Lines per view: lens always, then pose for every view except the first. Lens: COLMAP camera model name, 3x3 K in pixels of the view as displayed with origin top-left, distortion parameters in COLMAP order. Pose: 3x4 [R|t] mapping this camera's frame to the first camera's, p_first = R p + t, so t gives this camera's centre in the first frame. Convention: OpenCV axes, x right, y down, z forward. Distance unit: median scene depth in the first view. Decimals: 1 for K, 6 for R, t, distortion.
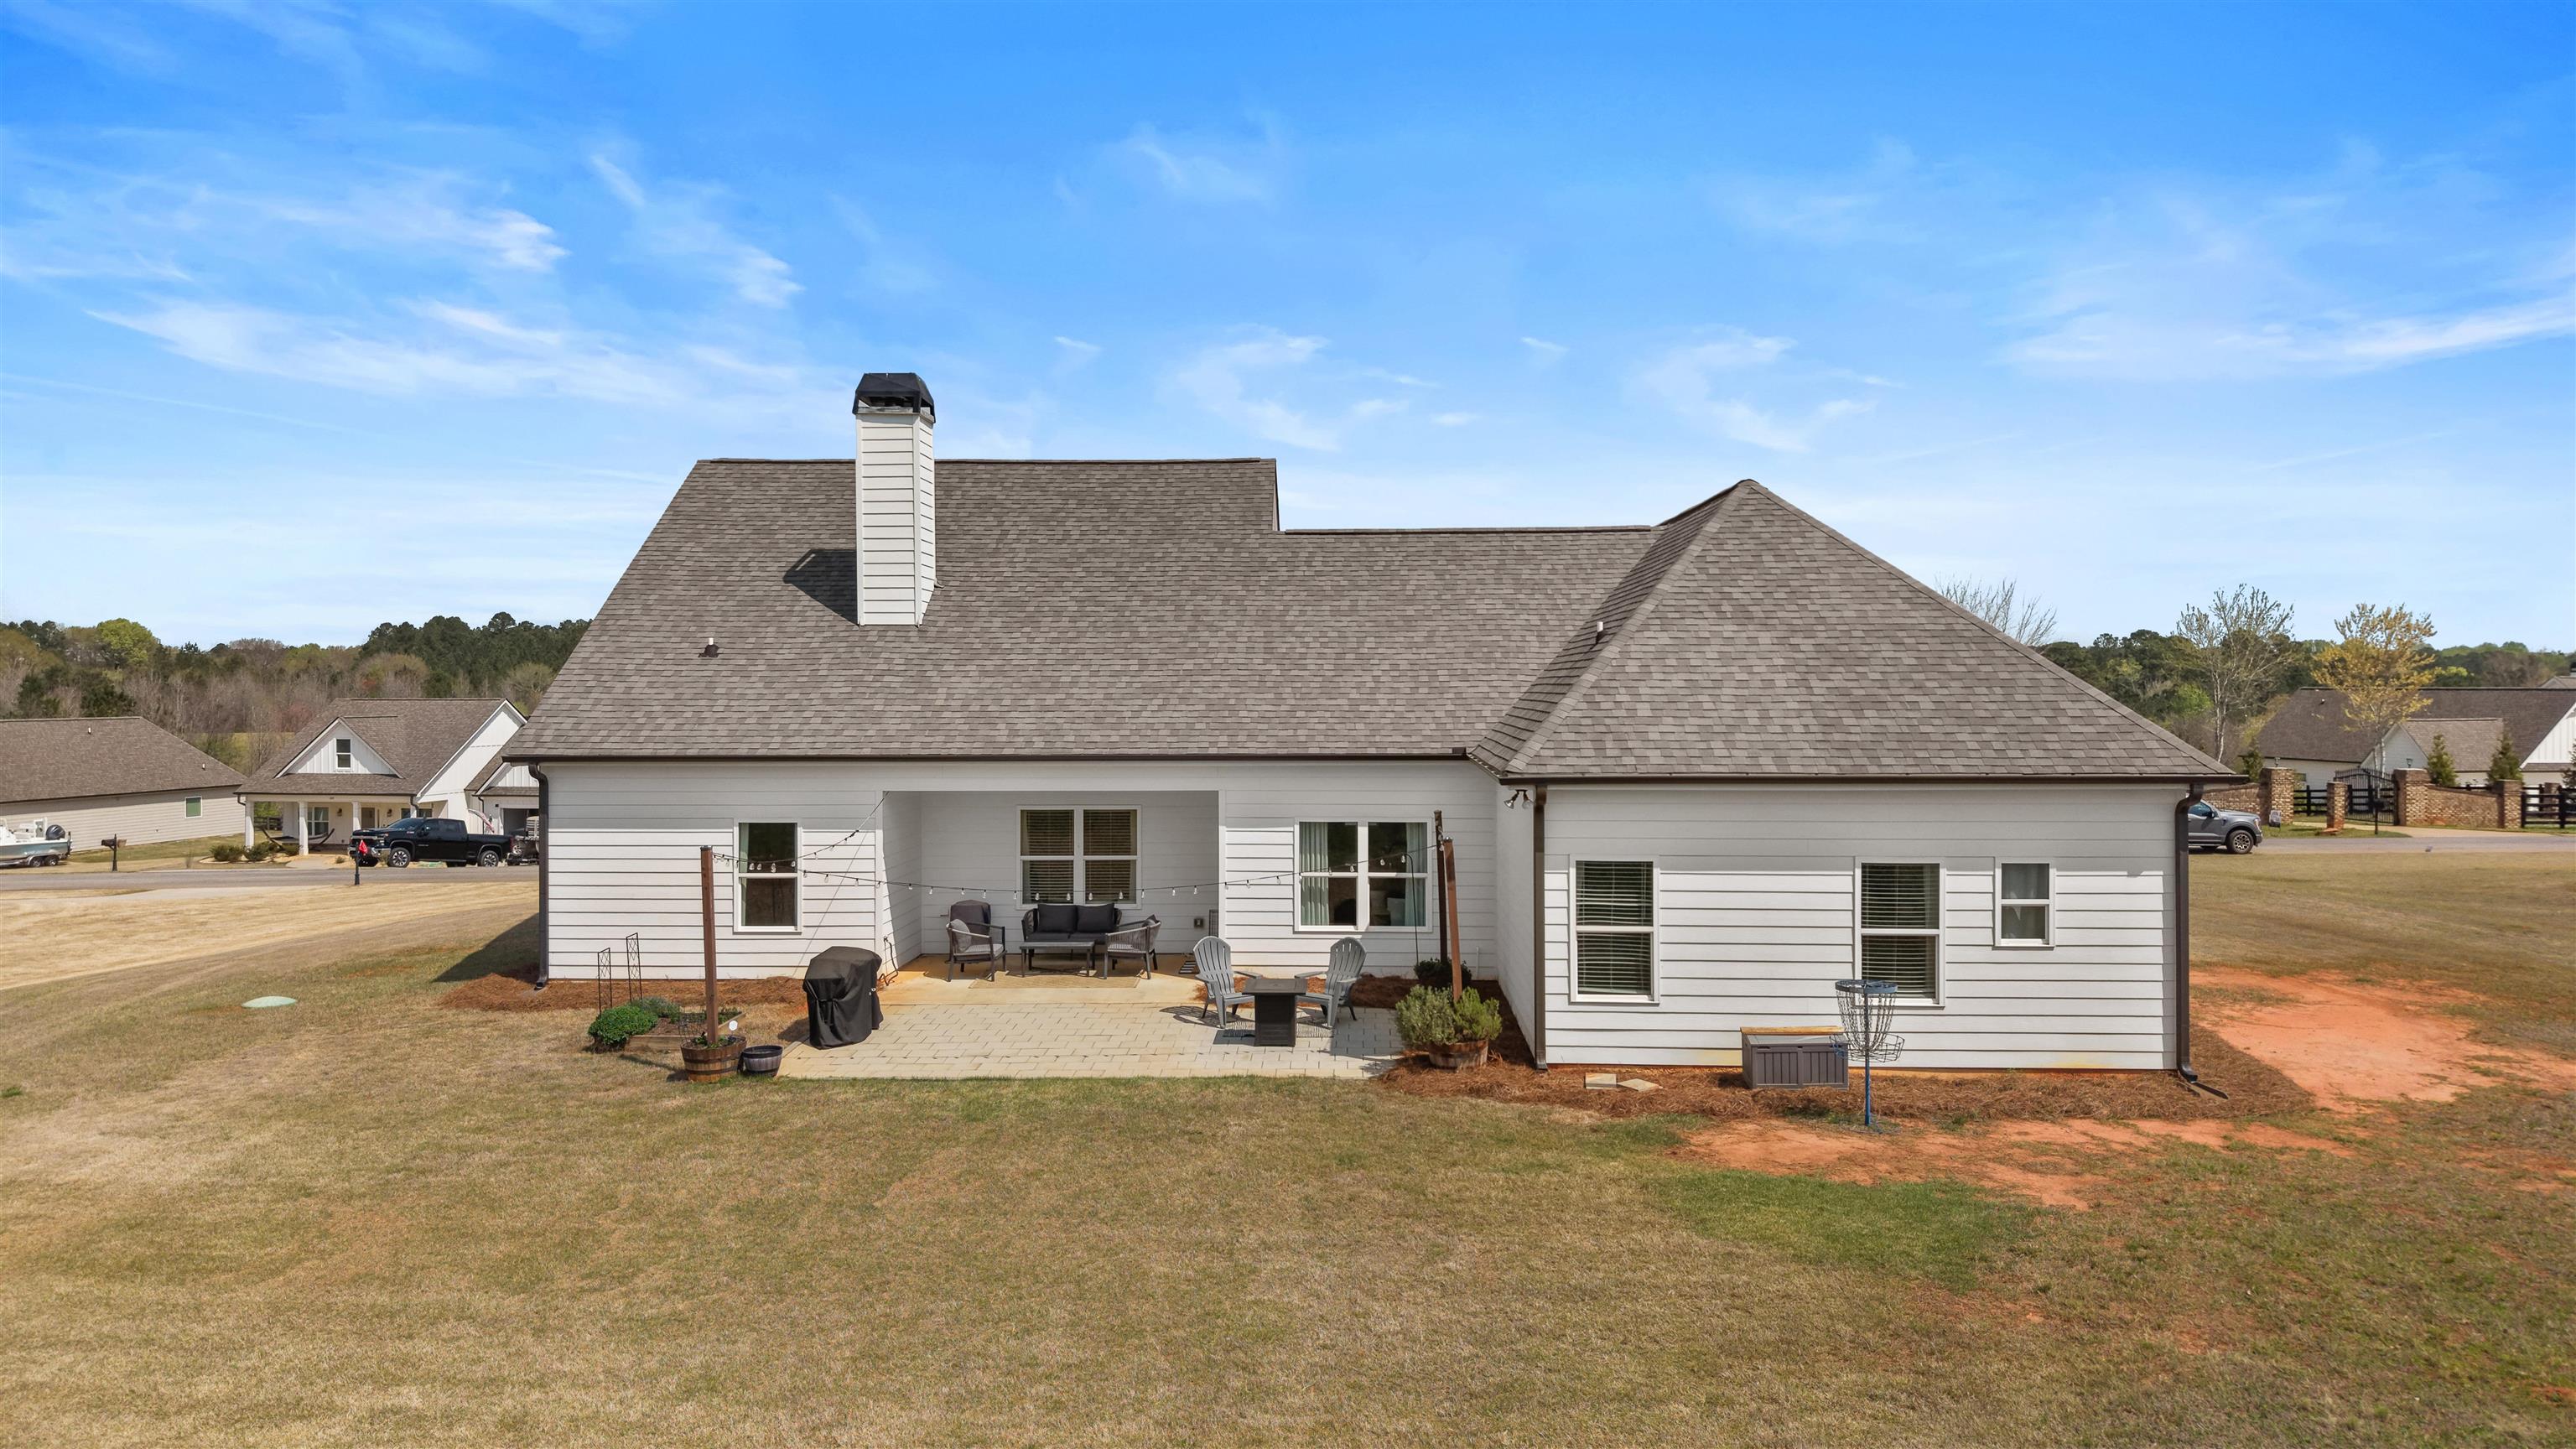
lens RADIAL K [[1632.3, 0, 1286.7], [0, 1632.3, 683.5], [0, 0, 1]] dist [0.031395, -0.001685]
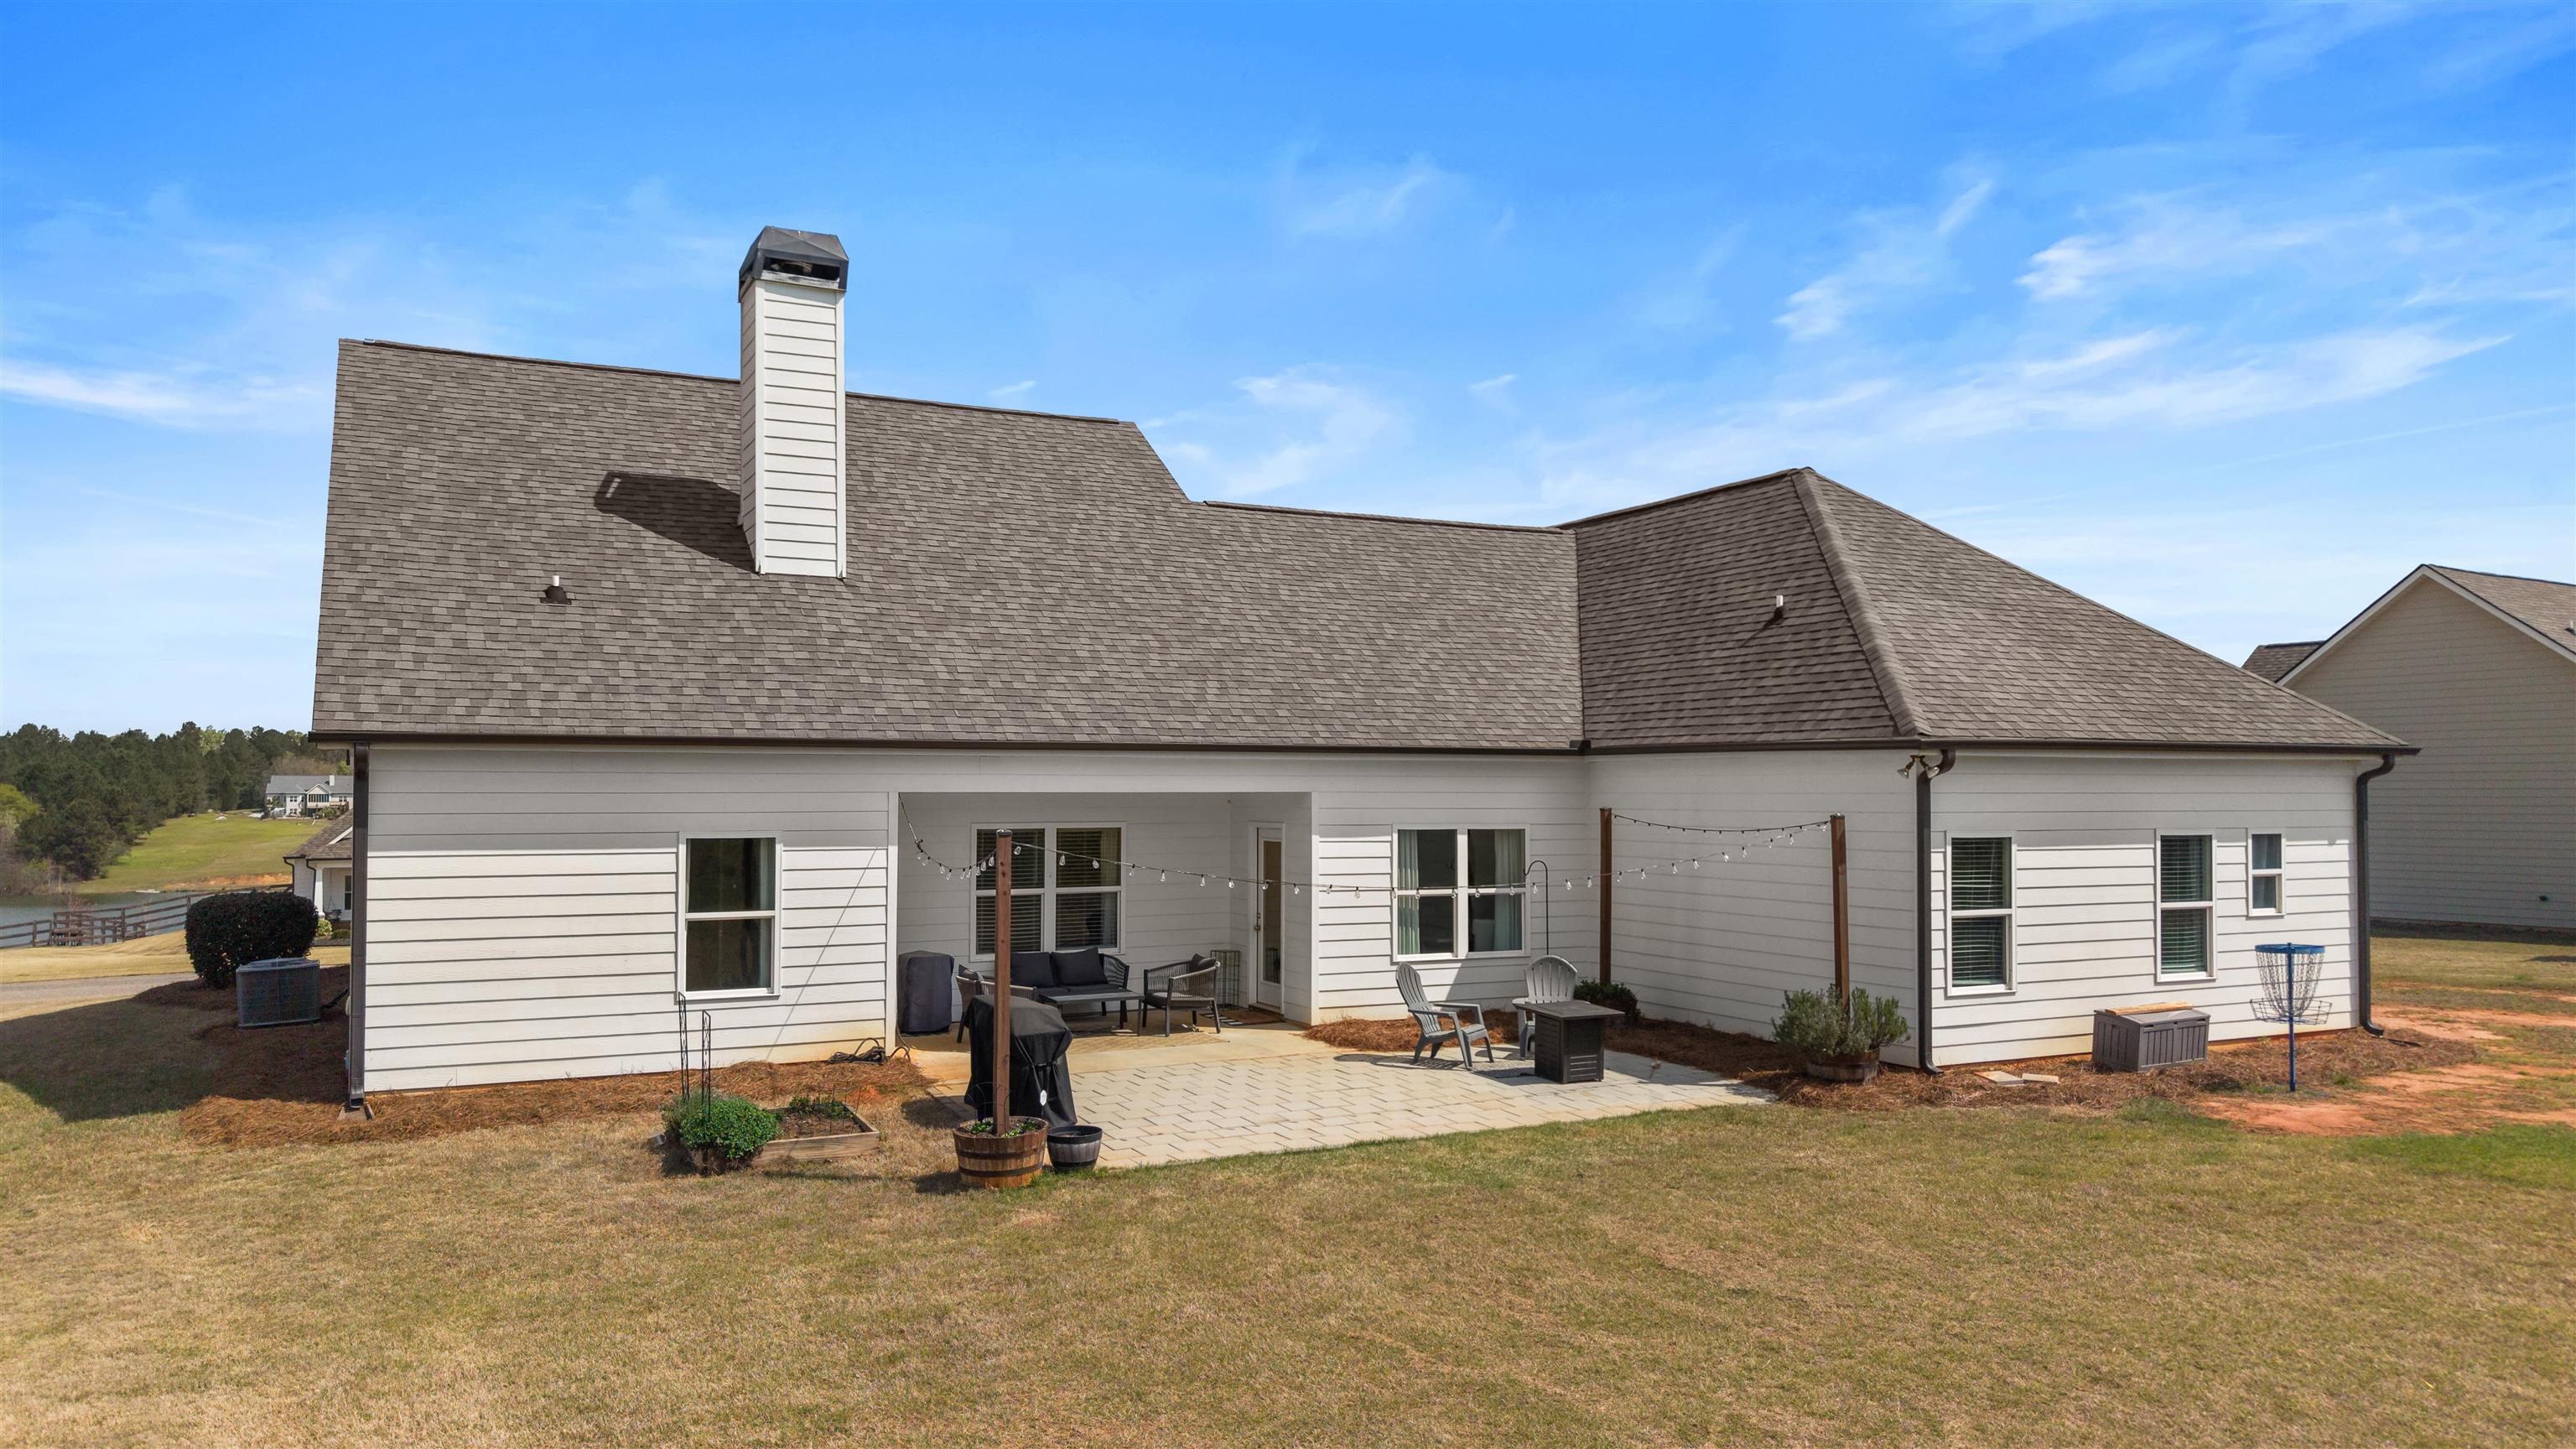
lens RADIAL K [[1699.7, 0, 1288.0], [0, 1699.7, 724.5], [0, 0, 1]] dist [0.000555, -0.000787]
pose [[0.885526, 0.019719, 0.464171, -0.440558], [-0.004974, 0.999444, -0.032971, 0.059487], [-0.464563, 0.026888, 0.885132, 0.257573]]
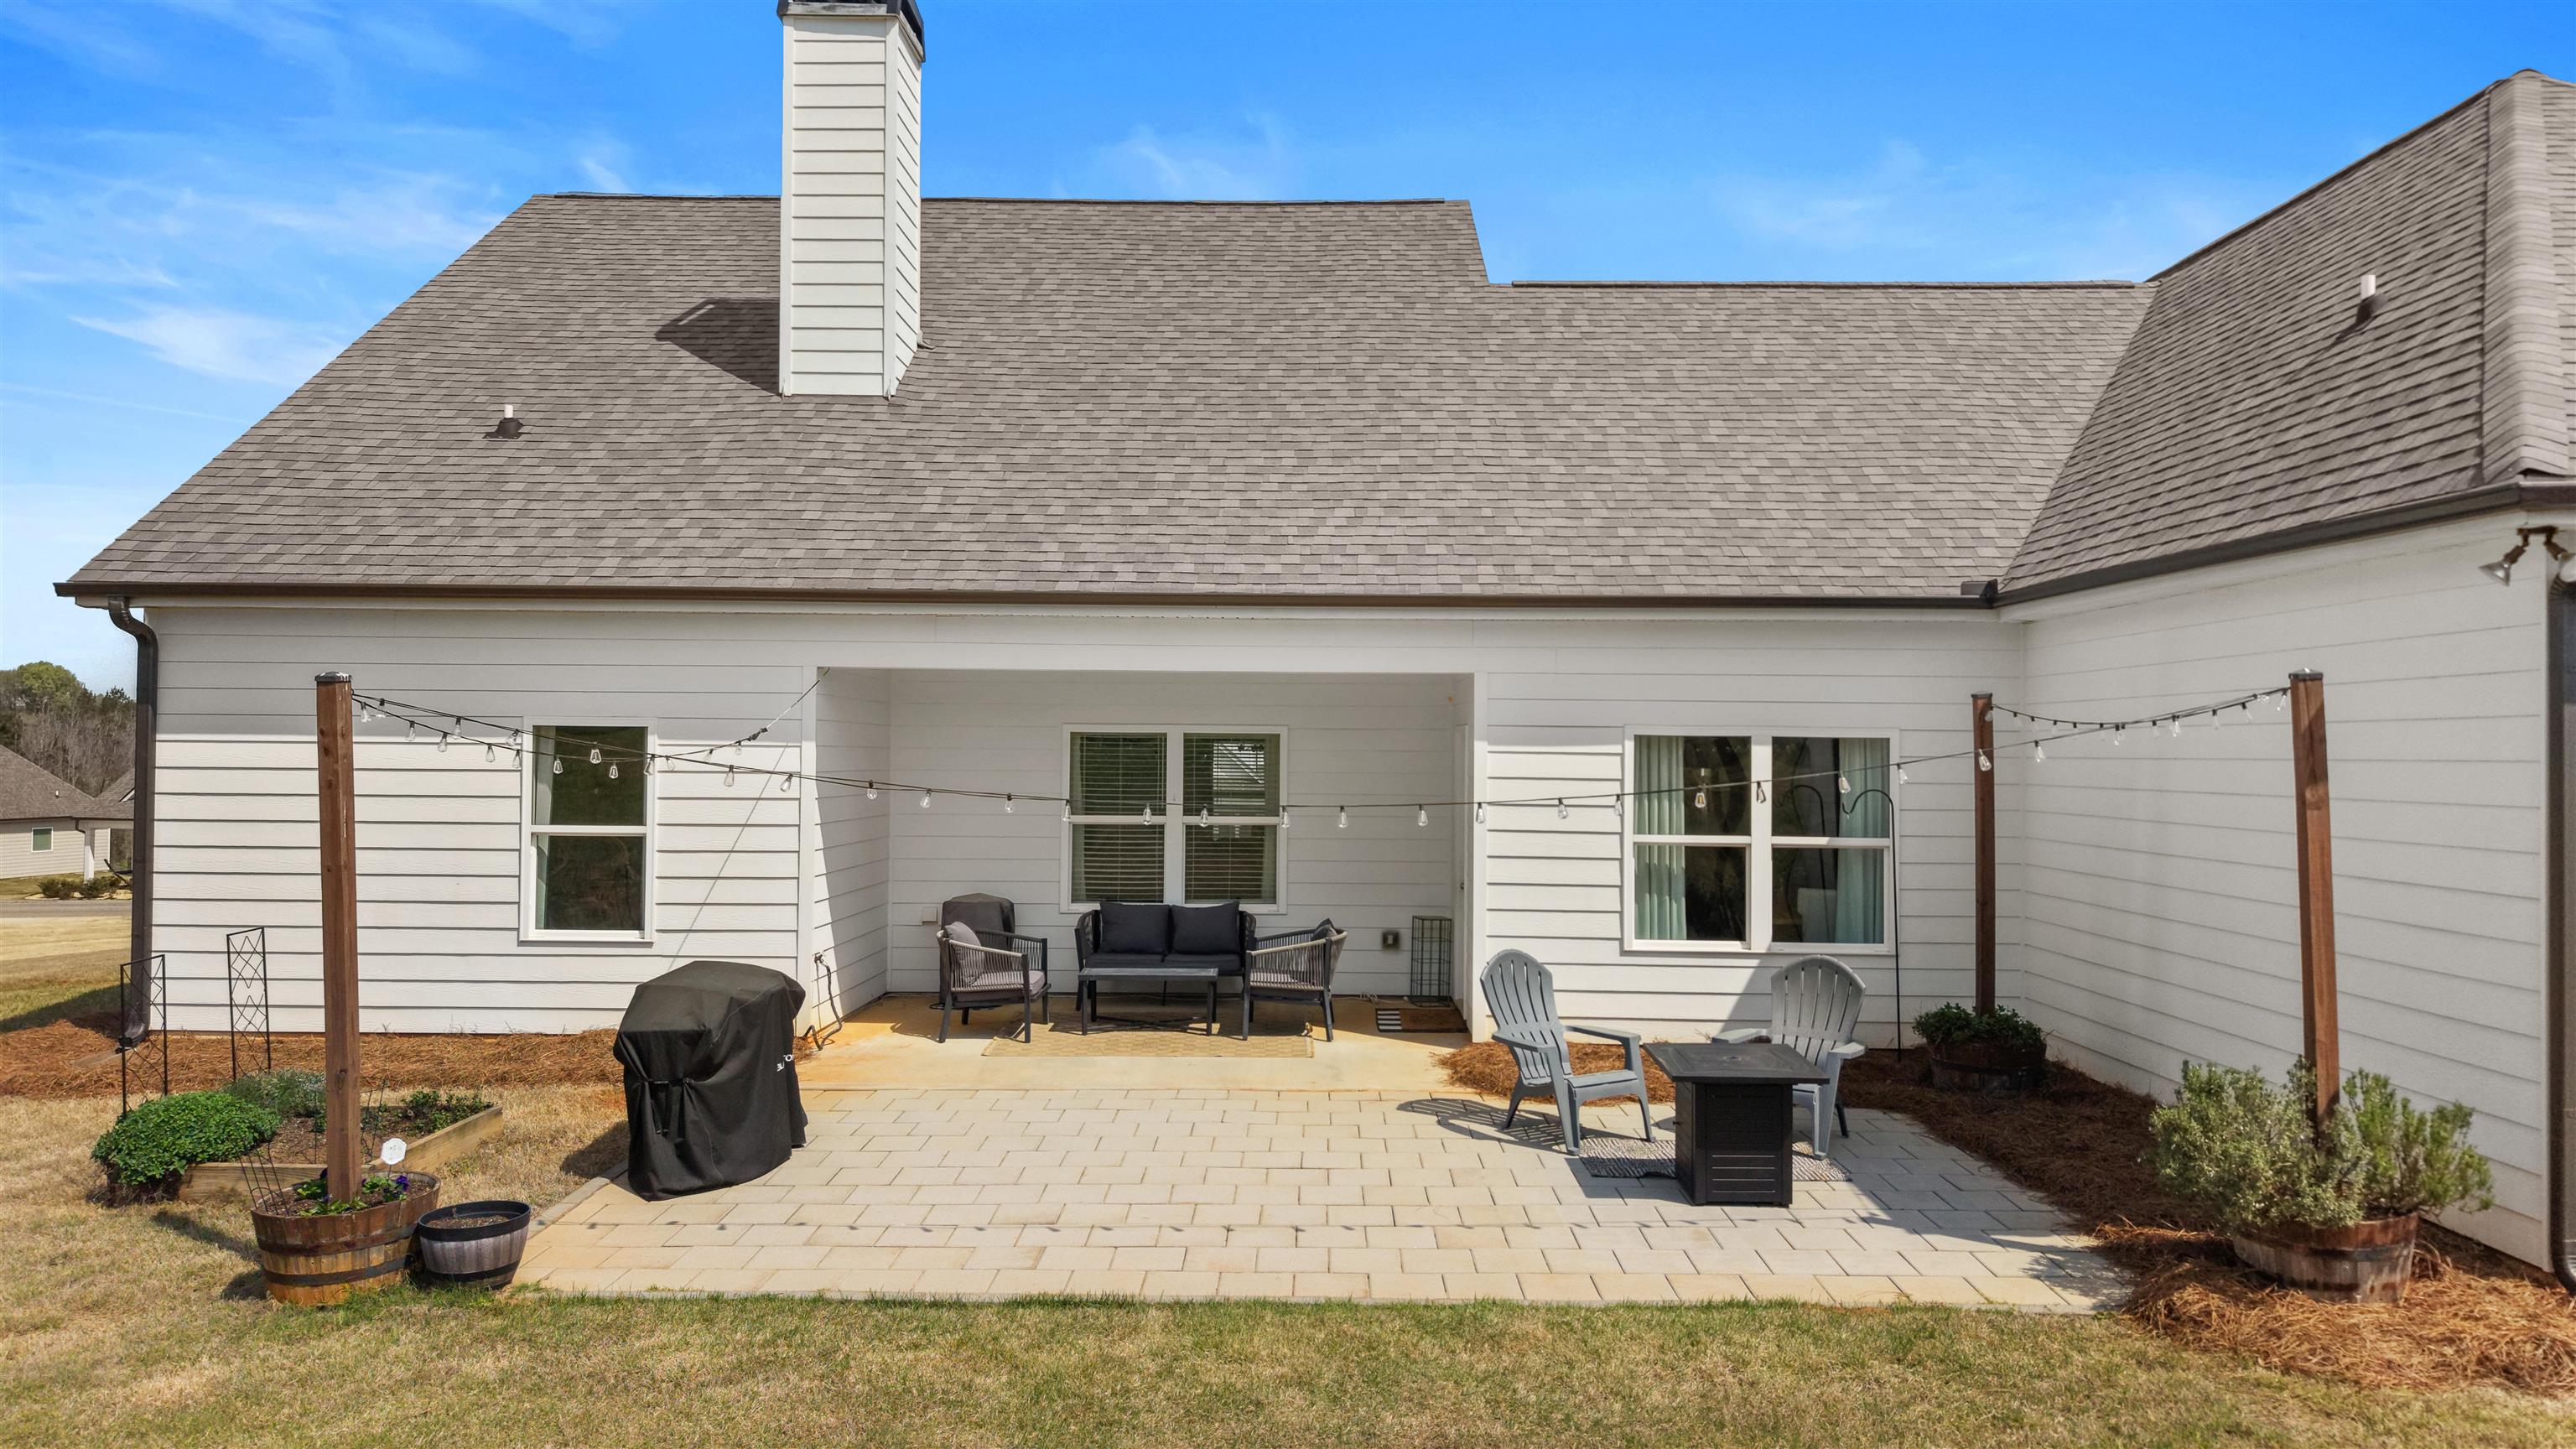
lens RADIAL K [[1728.6, 0, 1273.4], [0, 1728.6, 686.0], [0, 0, 1]] dist [0.030568, 0.001728]
pose [[0.999933, 0.010660, 0.004553, -0.106526], [-0.010529, 0.999560, -0.027745, 0.084975], [-0.004847, 0.027695, 0.999605, 0.456808]]
